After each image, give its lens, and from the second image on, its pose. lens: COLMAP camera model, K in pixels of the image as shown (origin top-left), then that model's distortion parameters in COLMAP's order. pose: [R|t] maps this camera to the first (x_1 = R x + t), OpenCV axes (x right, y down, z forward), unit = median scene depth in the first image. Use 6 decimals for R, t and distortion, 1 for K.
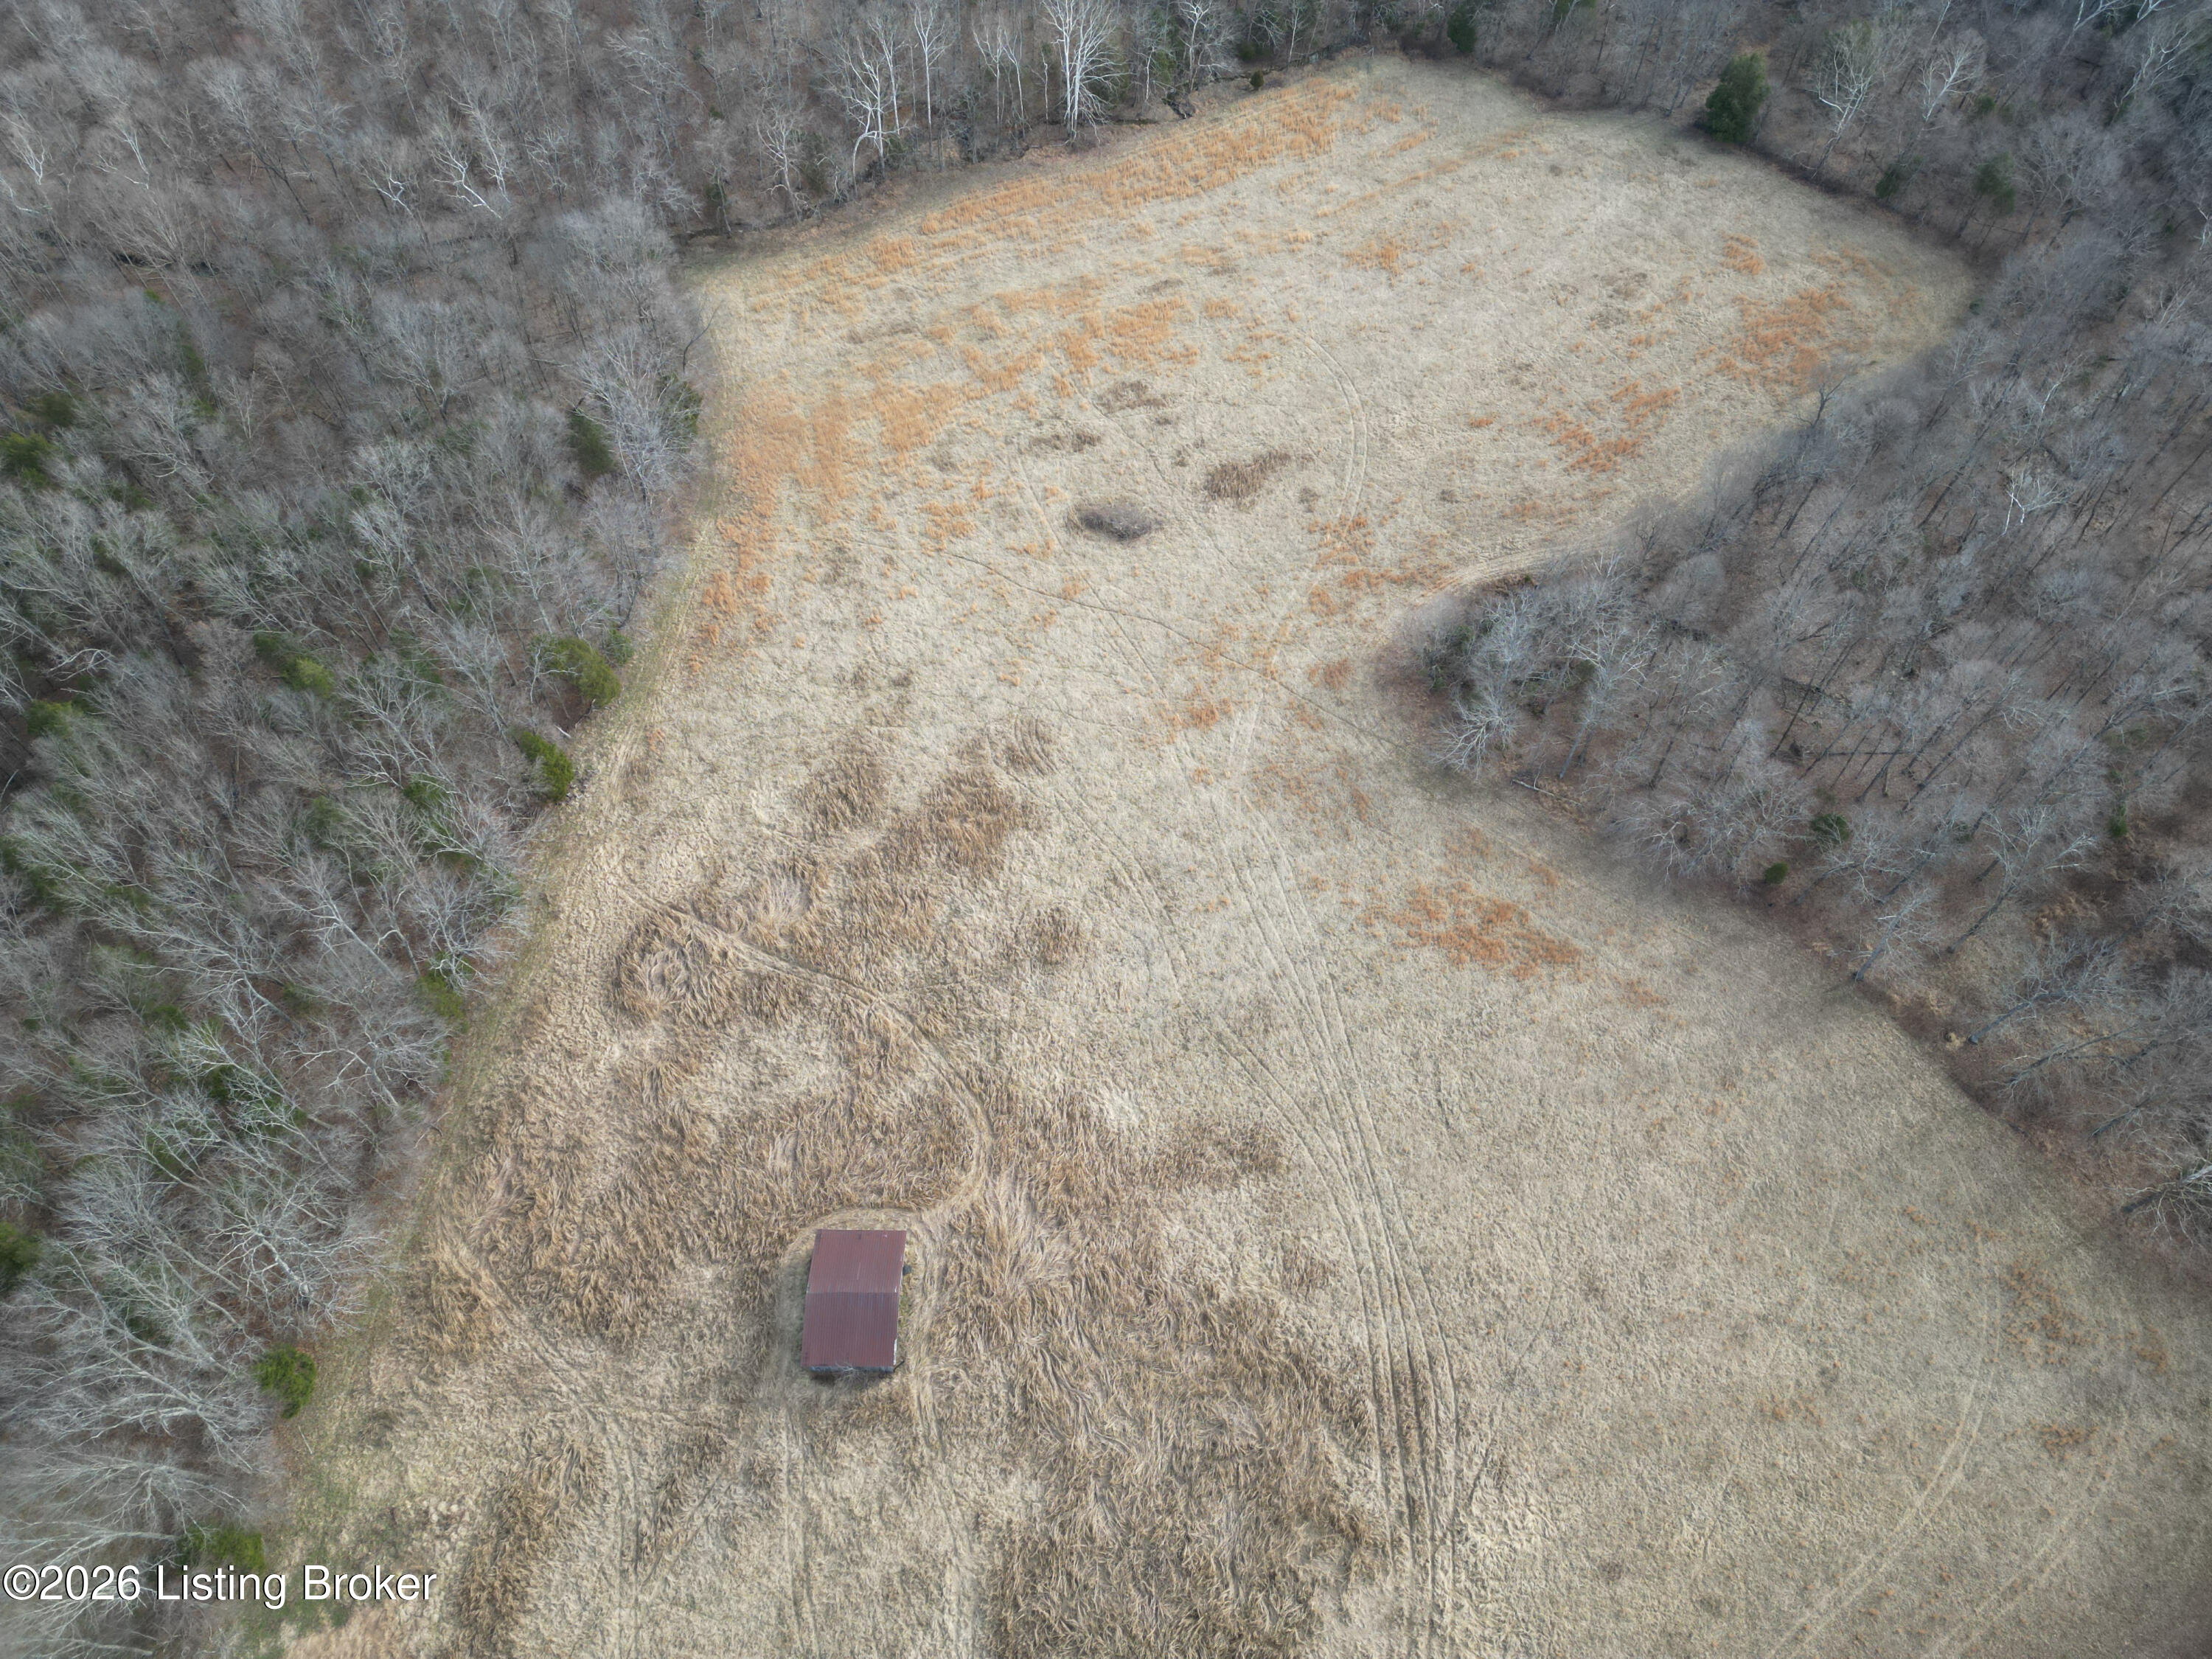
lens RADIAL K [[1545.7, 0, 1113.3], [0, 1545.7, 833.1], [0, 0, 1]] dist [0.062179, -0.021835]
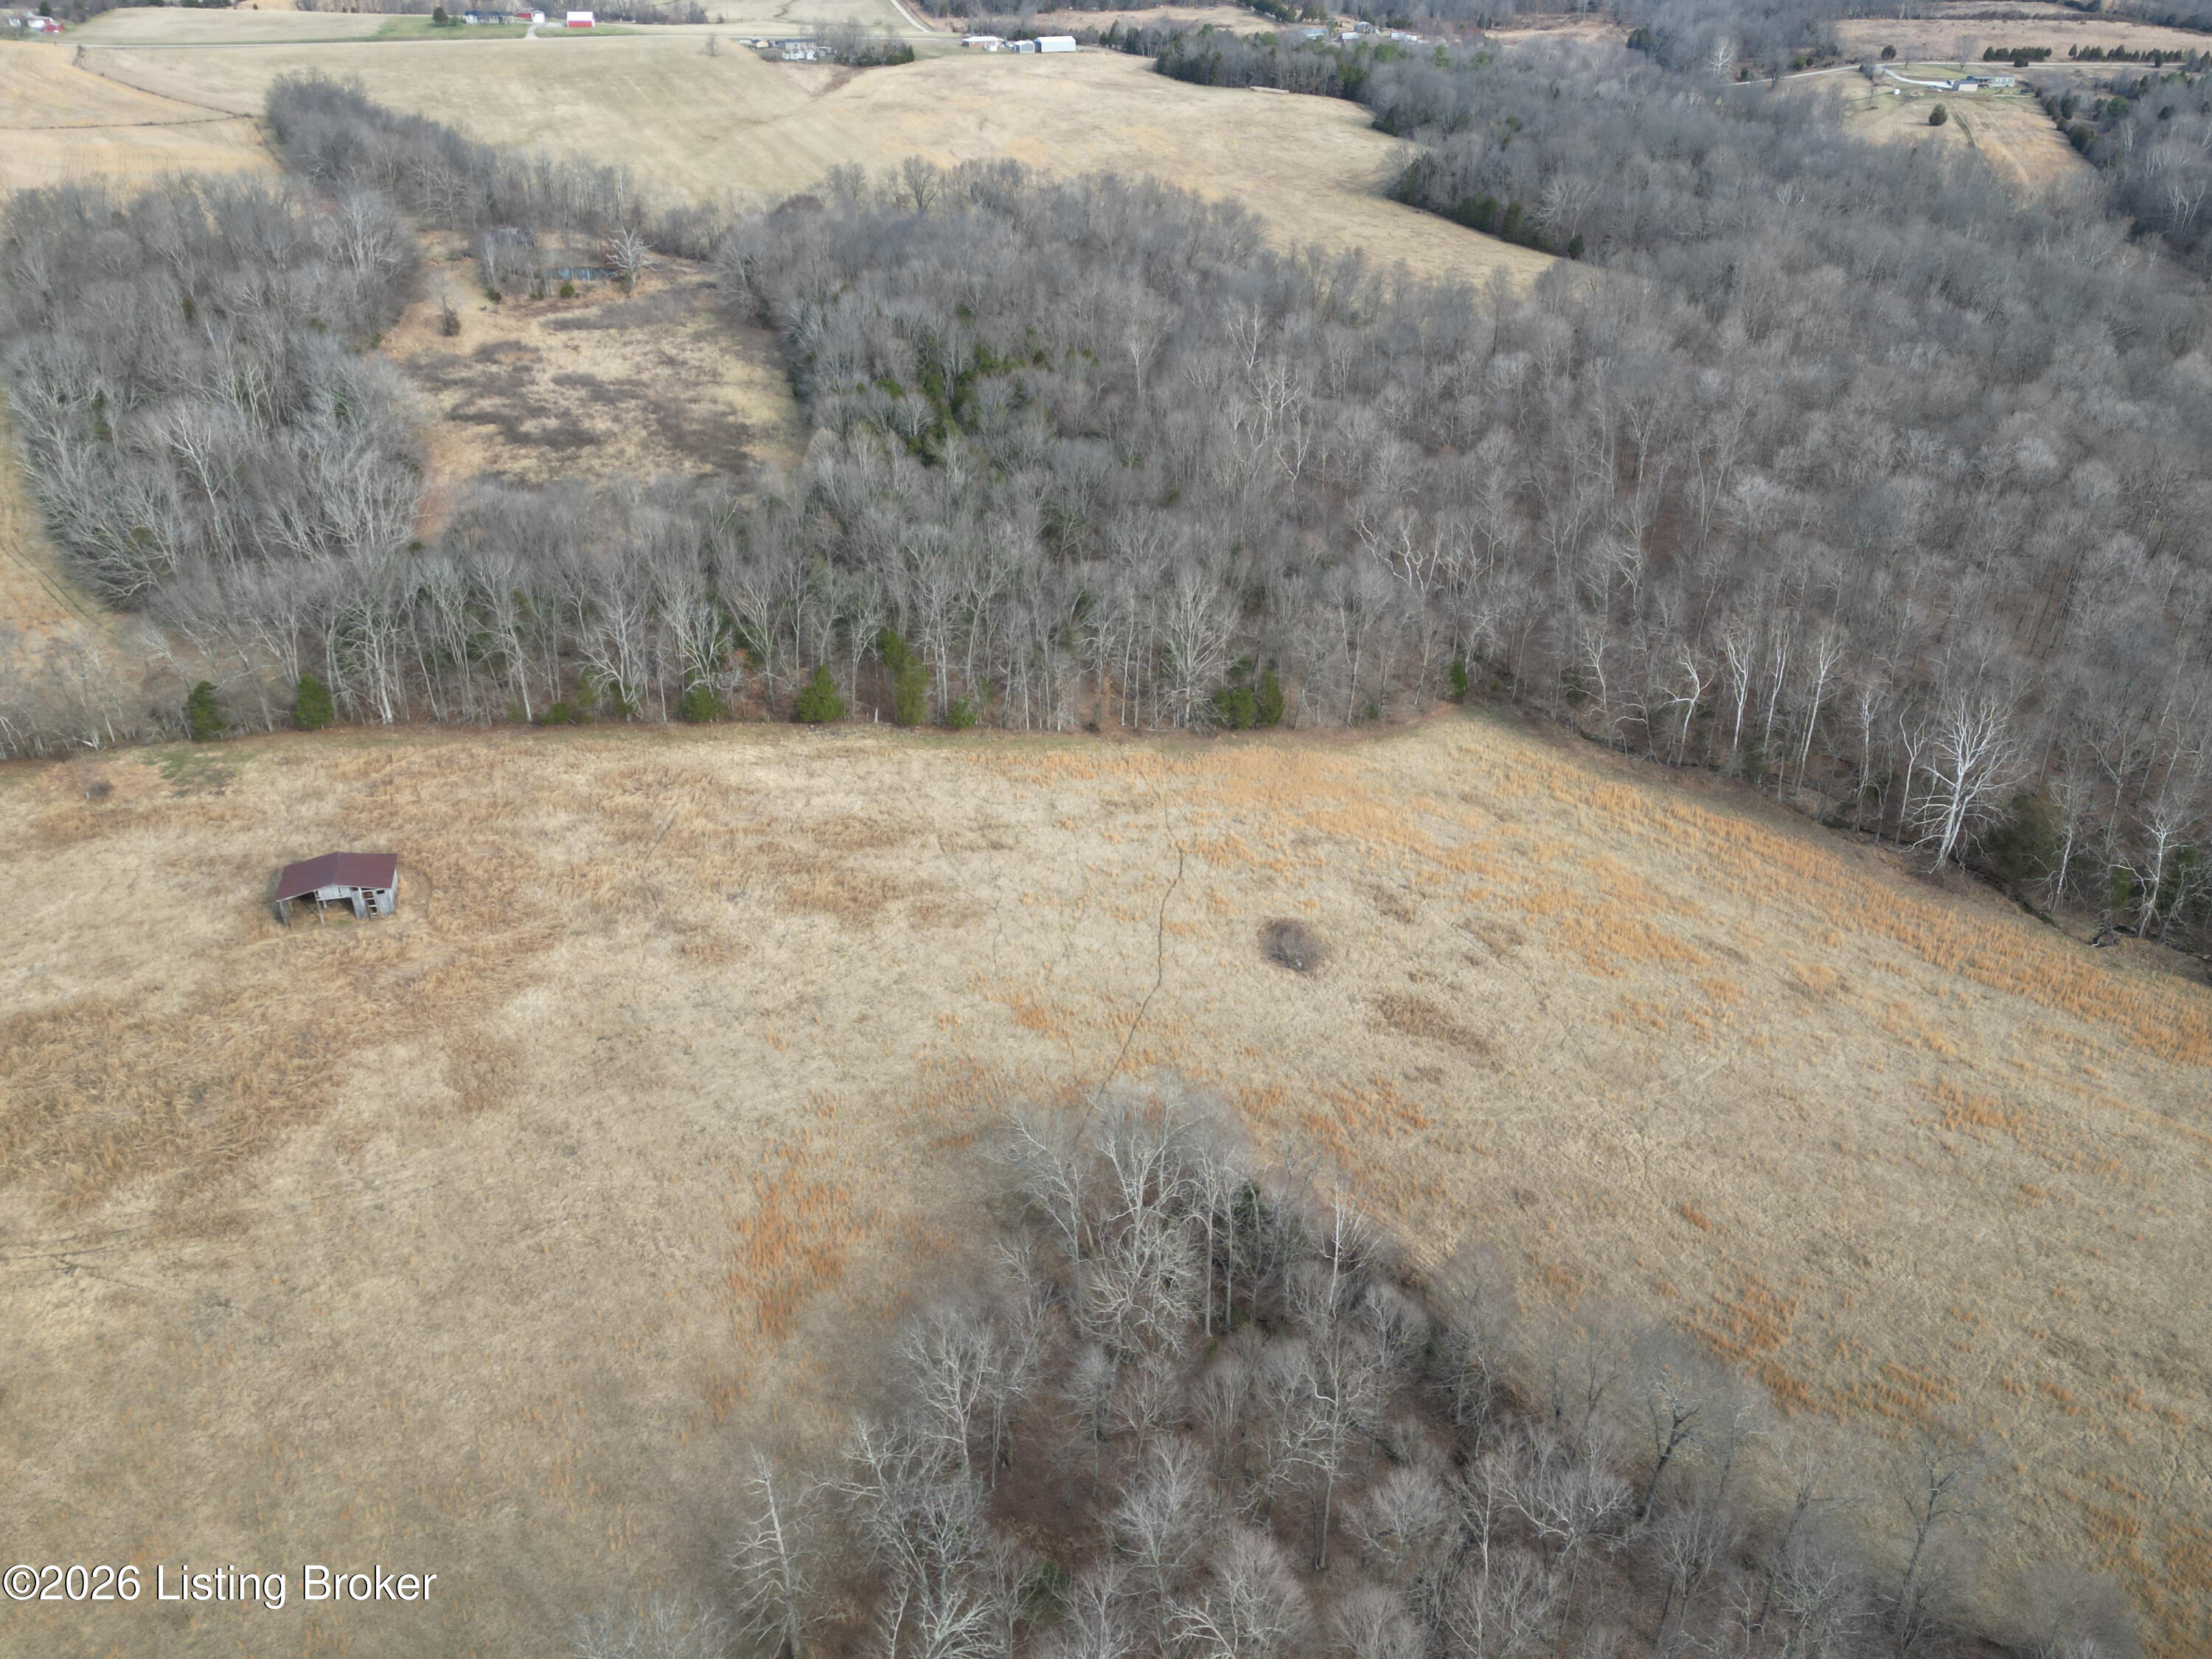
lens RADIAL K [[1749.0, 0, 1105.0], [0, 1749.0, 823.5], [0, 0, 1]] dist [0.093451, -0.082863]
pose [[0.262176, 0.455006, -0.851019, 0.824076], [-0.808623, 0.584880, 0.063598, -0.223145], [0.526682, 0.671480, 0.521269, 0.367885]]
